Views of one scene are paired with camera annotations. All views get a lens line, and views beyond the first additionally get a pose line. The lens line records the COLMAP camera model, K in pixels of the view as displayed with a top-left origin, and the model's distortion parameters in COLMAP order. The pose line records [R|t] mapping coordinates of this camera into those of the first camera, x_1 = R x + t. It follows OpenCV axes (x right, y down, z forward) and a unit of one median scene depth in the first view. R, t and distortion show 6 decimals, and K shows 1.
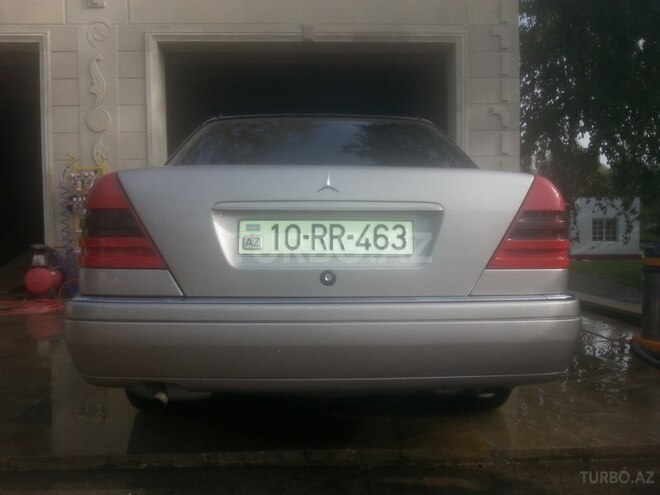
lens RADIAL K [[542.2, 0, 330.0], [0, 542.2, 247.5], [0, 0, 1]] dist [-0.004028, -0.004769]
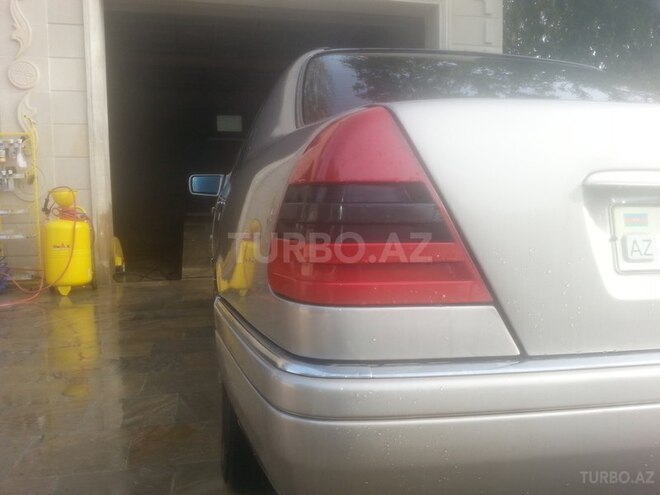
lens RADIAL K [[550.2, 0, 330.0], [0, 550.2, 247.5], [0, 0, 1]] dist [-0.006038, 0.006371]
pose [[0.987193, -0.011213, 0.159135, -0.114348], [0.005094, 0.999234, 0.038807, -0.007017], [-0.159448, -0.037500, 0.986494, 0.113873]]
